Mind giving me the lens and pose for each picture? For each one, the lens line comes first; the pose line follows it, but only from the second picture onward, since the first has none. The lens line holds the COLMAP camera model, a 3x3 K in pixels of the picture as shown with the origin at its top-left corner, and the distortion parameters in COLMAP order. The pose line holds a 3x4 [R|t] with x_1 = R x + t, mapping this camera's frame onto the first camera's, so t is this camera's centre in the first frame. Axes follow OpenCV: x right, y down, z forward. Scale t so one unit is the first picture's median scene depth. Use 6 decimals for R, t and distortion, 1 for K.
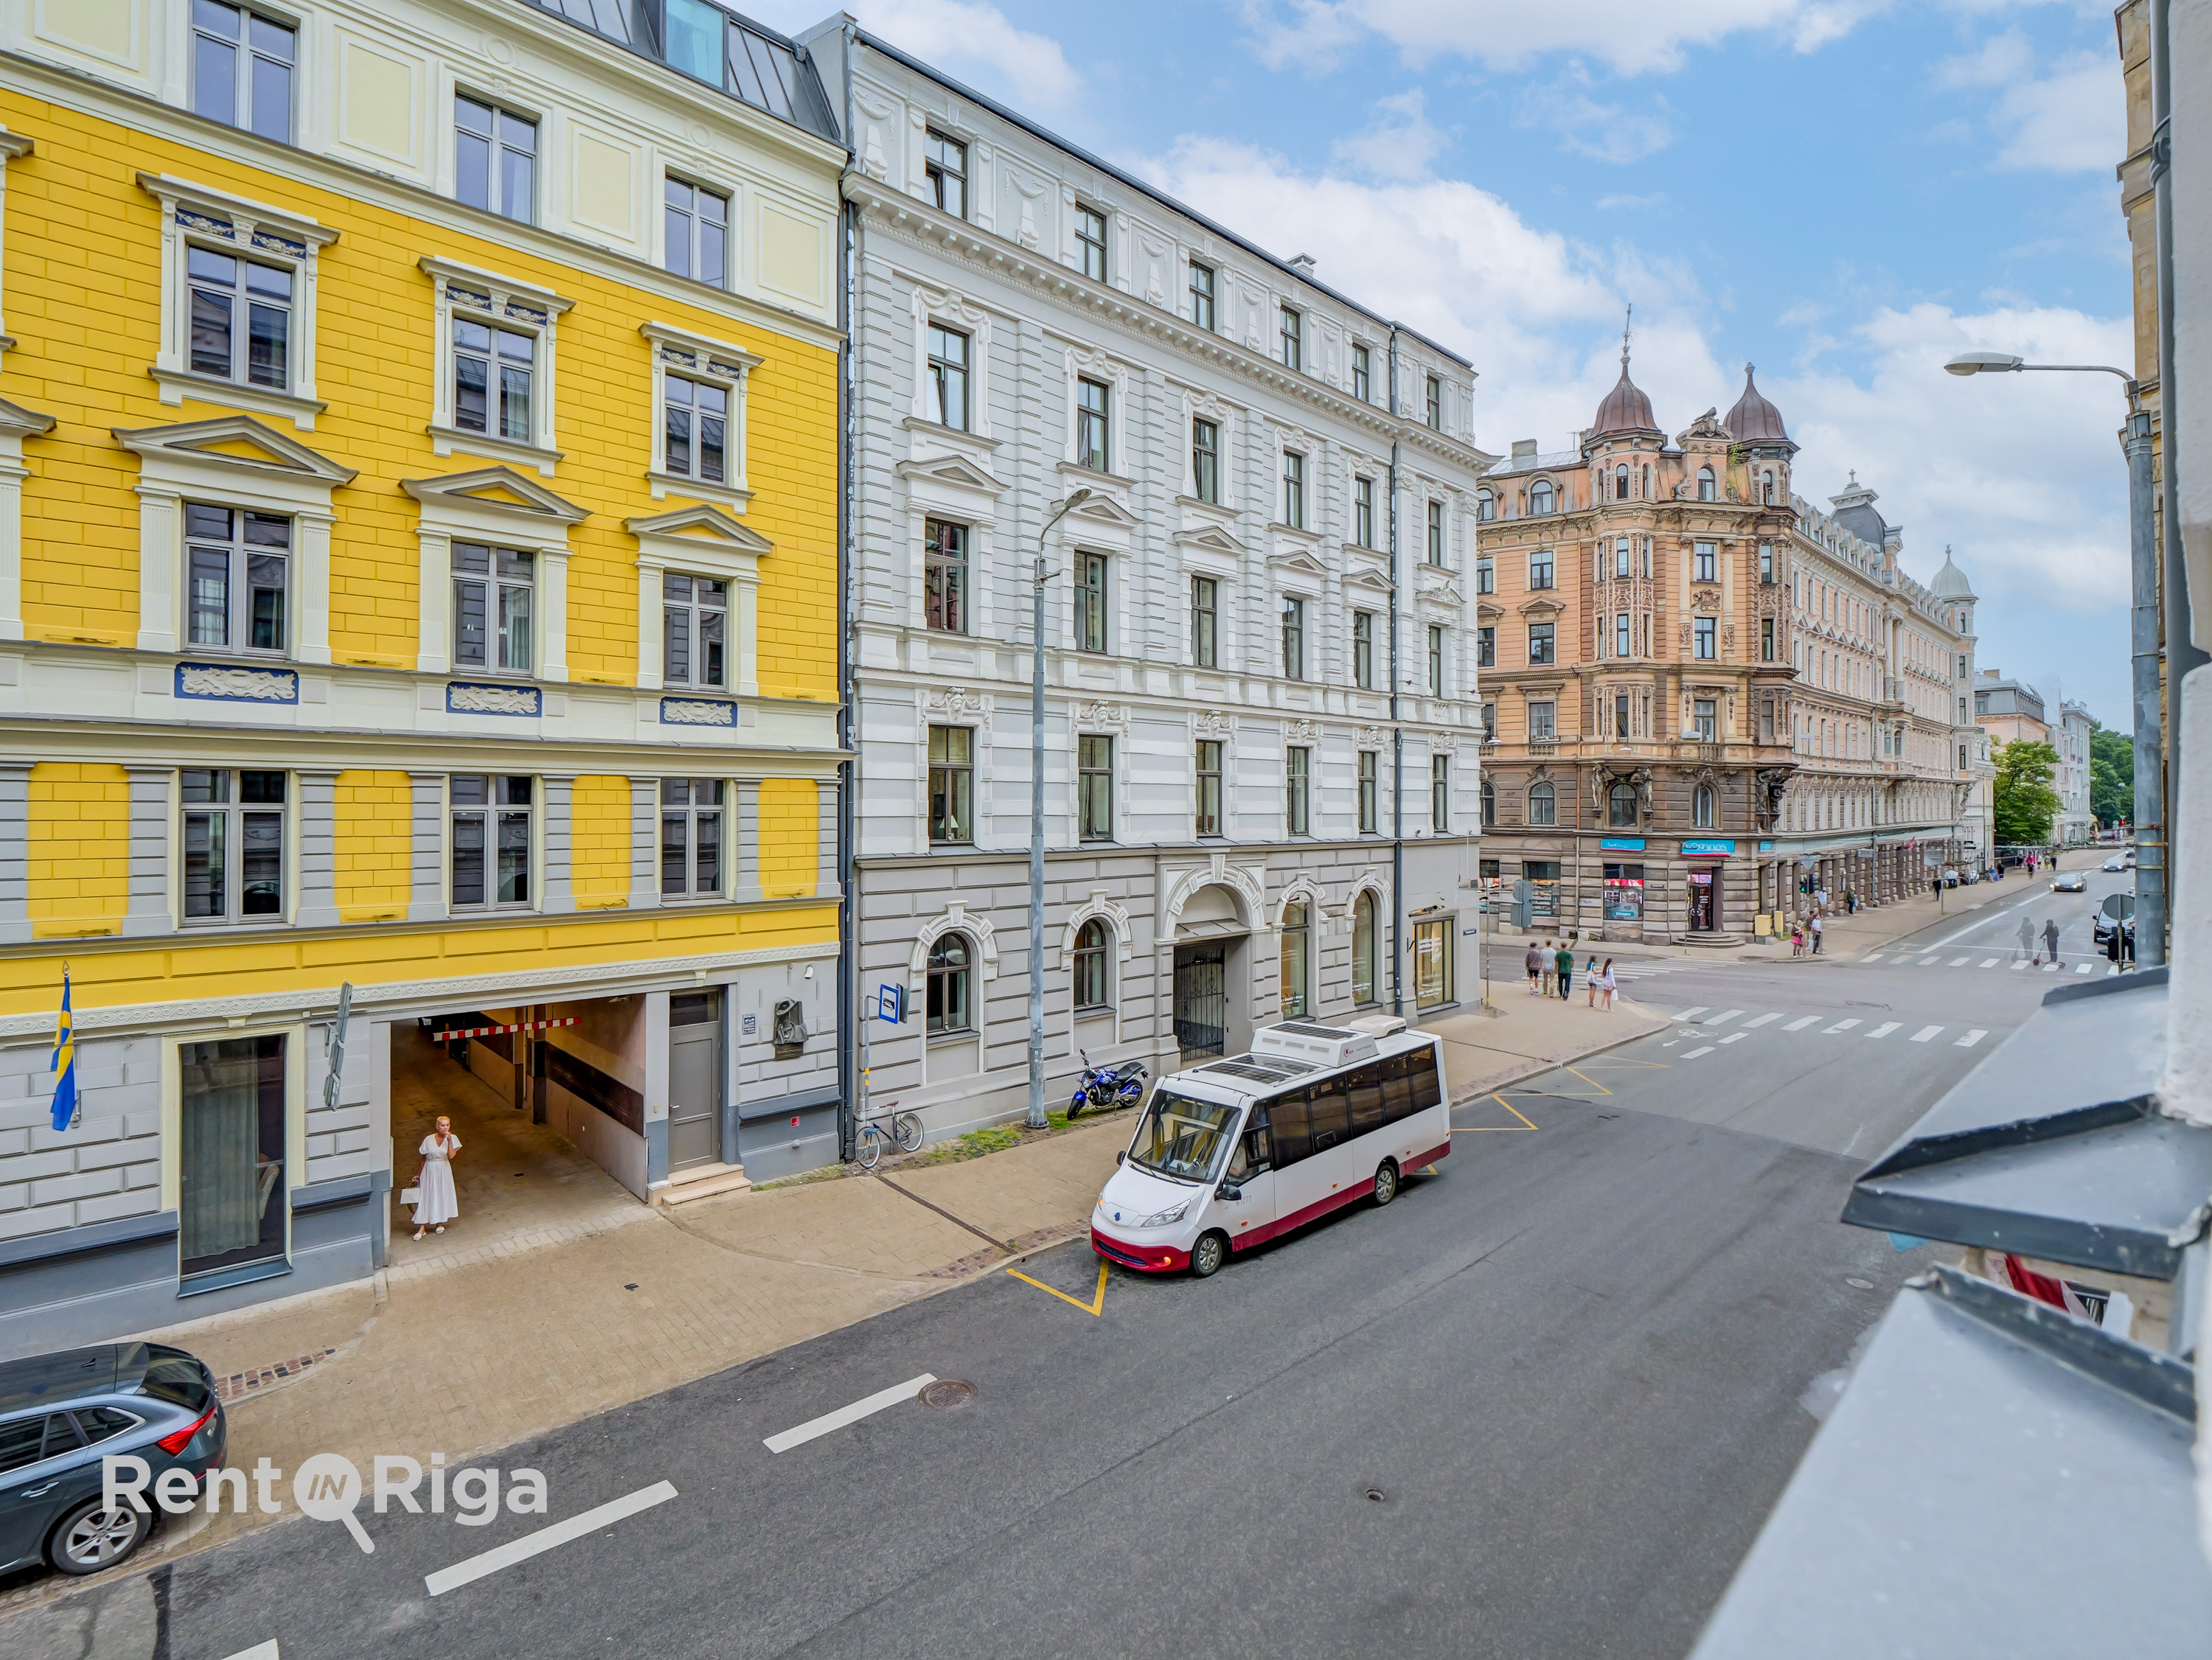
lens RADIAL K [[1037.2, 0, 1103.5], [0, 1037.2, 798.7], [0, 0, 1]] dist [-0.002927, -0.000393]
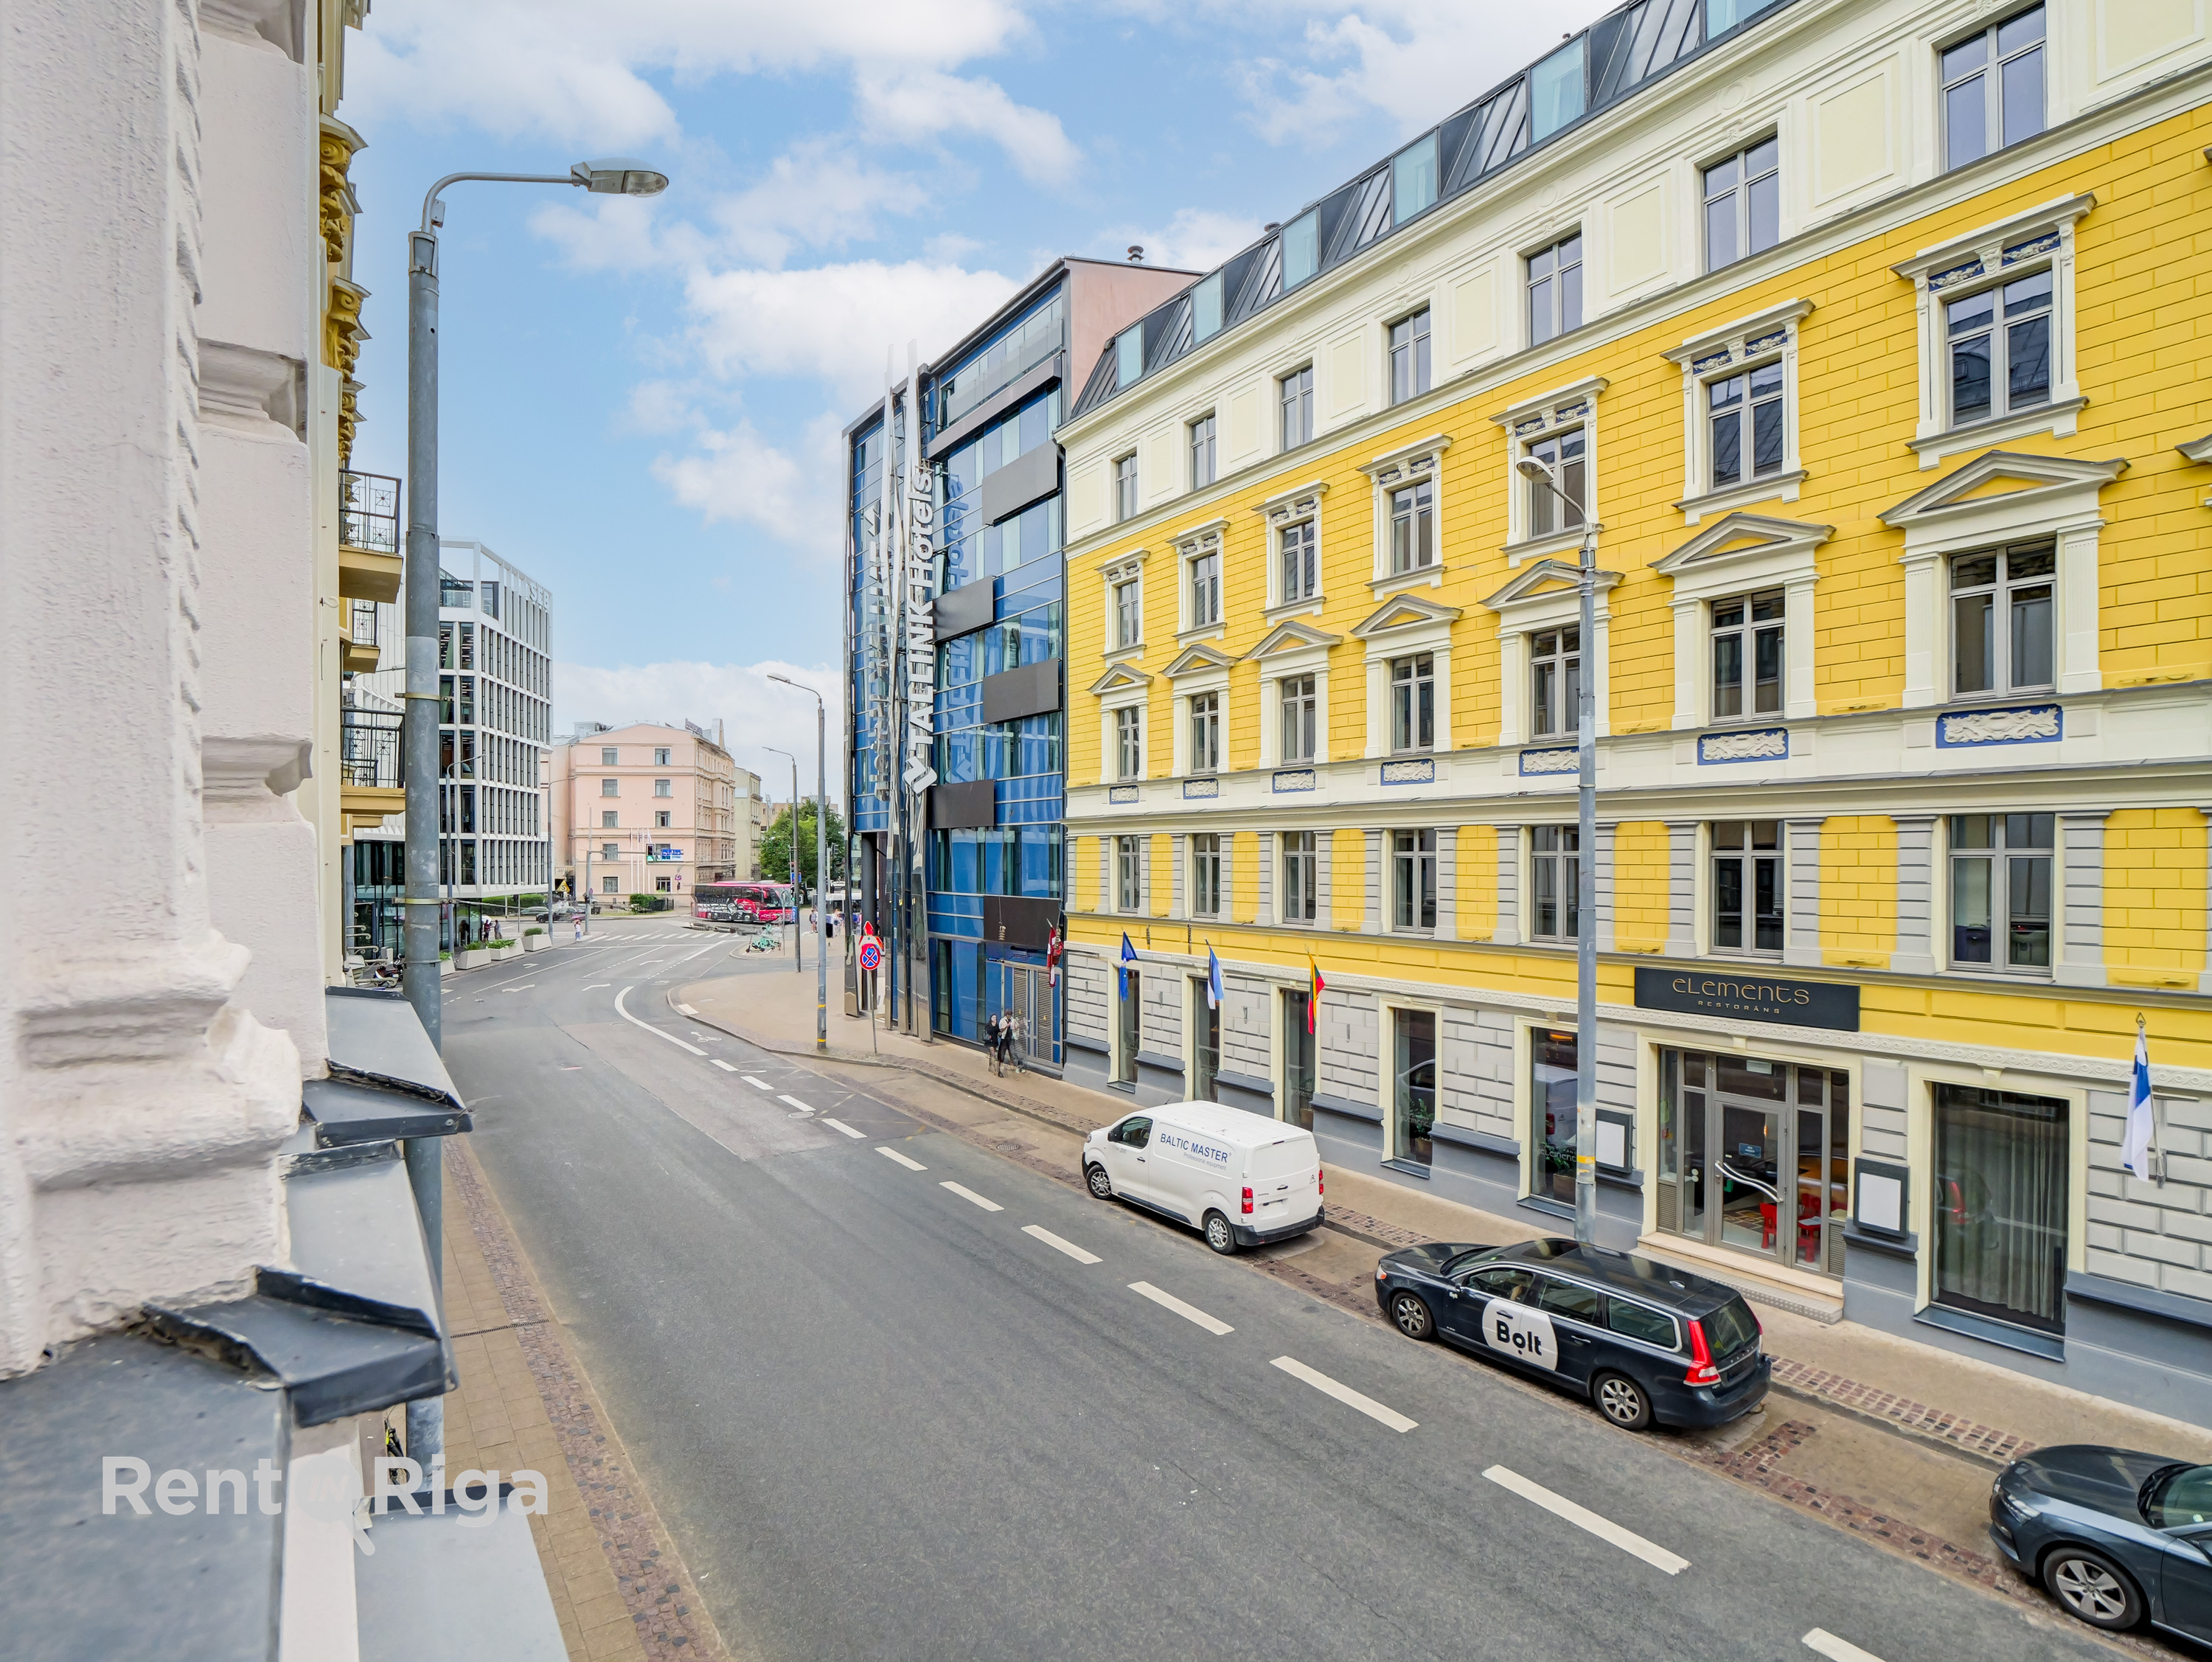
lens RADIAL K [[1037.7, 0, 1026.8], [0, 1037.7, 870.5], [0, 0, 1]] dist [-0.001218, -0.000561]
pose [[-0.128871, 0.011079, -0.991599, 0.362713], [0.012387, 0.999878, 0.009562, 0.004833], [0.991584, -0.011050, -0.128992, 0.318245]]
